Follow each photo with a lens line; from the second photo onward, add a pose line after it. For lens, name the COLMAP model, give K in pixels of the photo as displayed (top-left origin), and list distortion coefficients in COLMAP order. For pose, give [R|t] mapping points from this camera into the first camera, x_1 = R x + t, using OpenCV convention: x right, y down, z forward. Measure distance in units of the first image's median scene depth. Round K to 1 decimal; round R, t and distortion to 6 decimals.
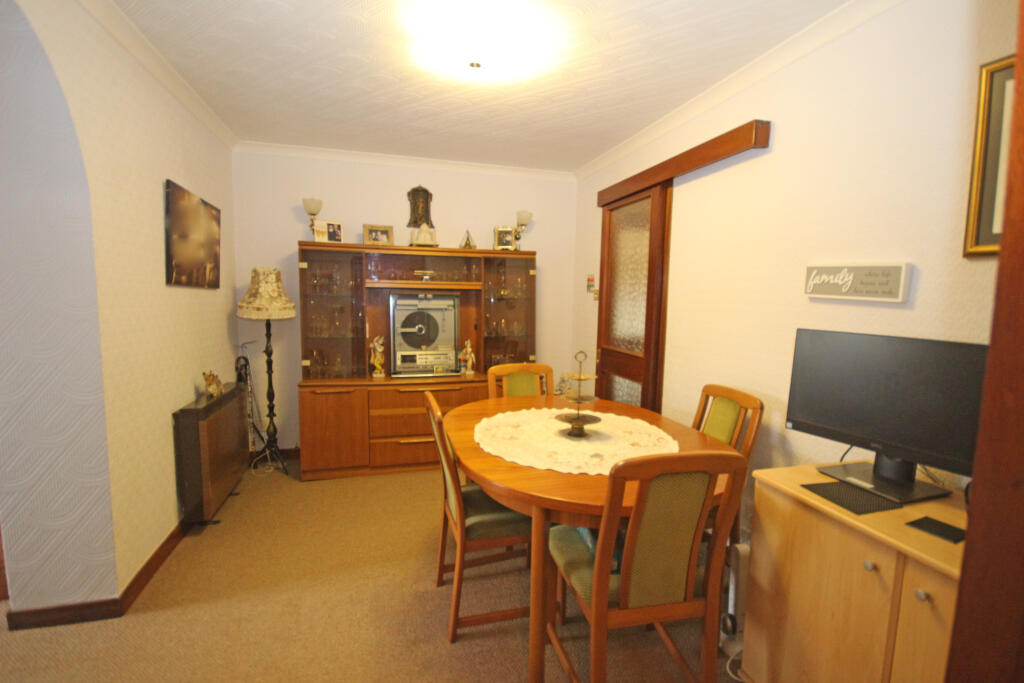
lens RADIAL K [[468.6, 0, 521.1], [0, 468.6, 341.7], [0, 0, 1]] dist [0.001907, -0.010404]
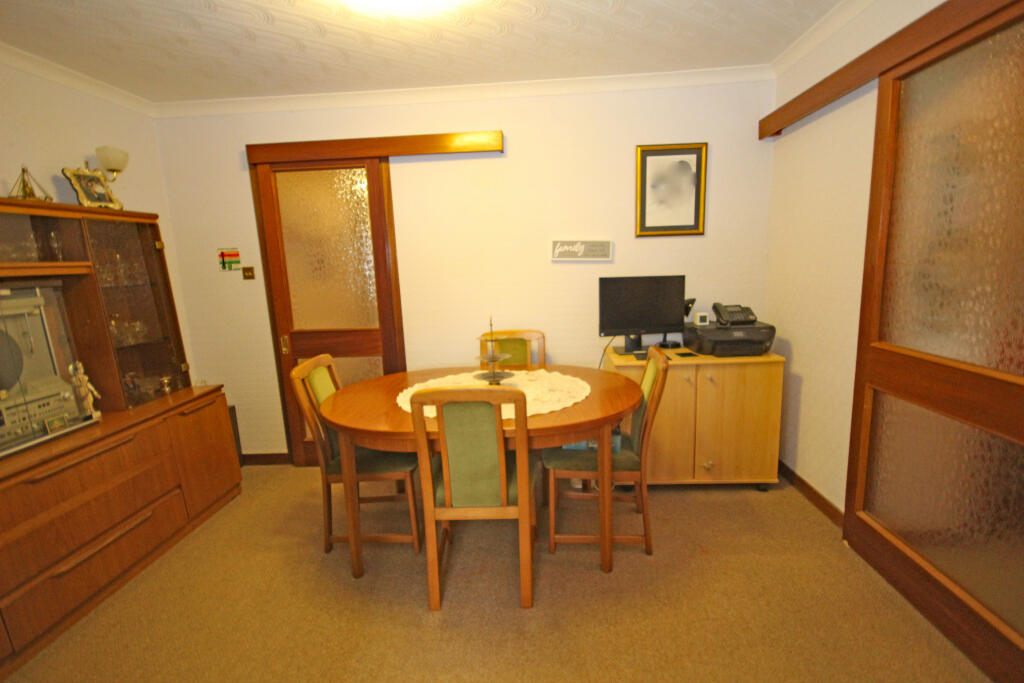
lens RADIAL K [[468.6, 0, 521.1], [0, 468.6, 341.7], [0, 0, 1]] dist [0.001907, -0.010404]
pose [[0.330866, -0.187925, 0.924777, -0.668430], [0.138355, 0.979041, 0.149451, -0.056422], [-0.933481, 0.078499, 0.349931, 0.413320]]
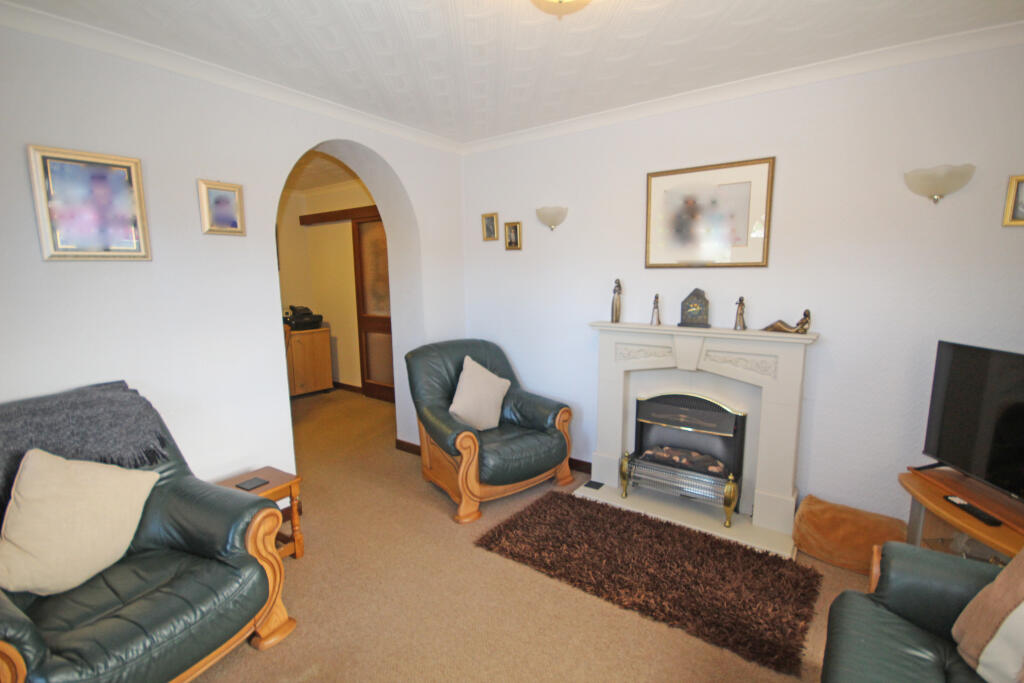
lens RADIAL K [[468.6, 0, 521.1], [0, 468.6, 341.7], [0, 0, 1]] dist [0.001907, -0.010404]
pose [[-0.605445, -0.125678, 0.785902, -1.804255], [0.075539, 0.973922, 0.213940, -0.134961], [-0.792294, 0.188895, -0.580162, 0.798682]]
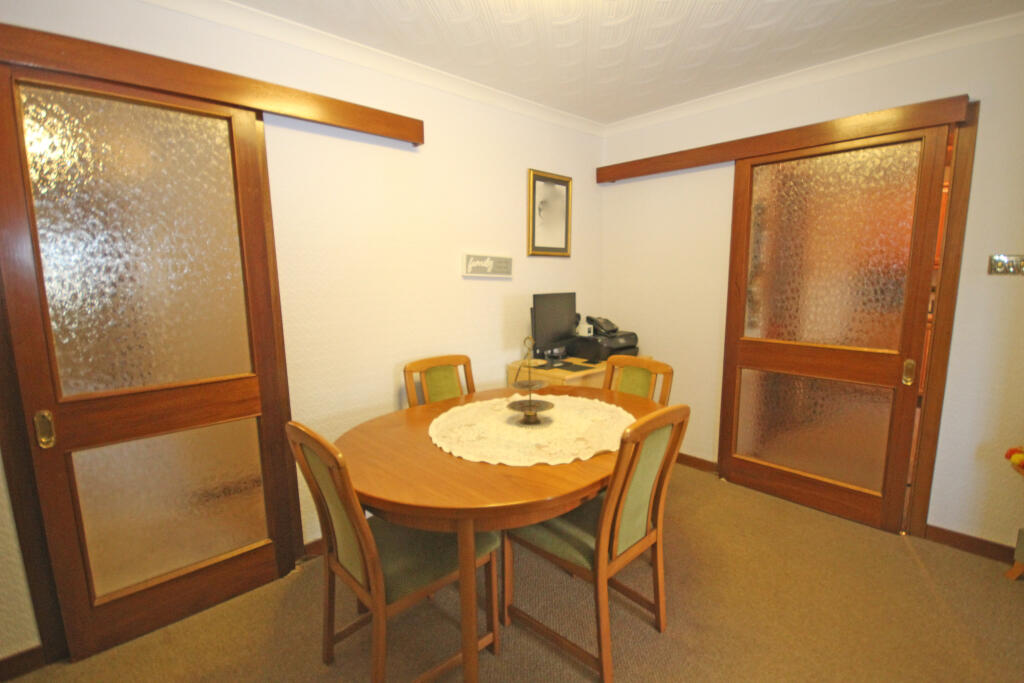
lens RADIAL K [[468.6, 0, 521.1], [0, 468.6, 341.7], [0, 0, 1]] dist [0.001907, -0.010404]
pose [[-0.446652, -0.145778, 0.882752, -0.544390], [0.088252, 0.974647, 0.205607, -0.128807], [-0.890345, 0.169740, -0.422463, 1.072889]]
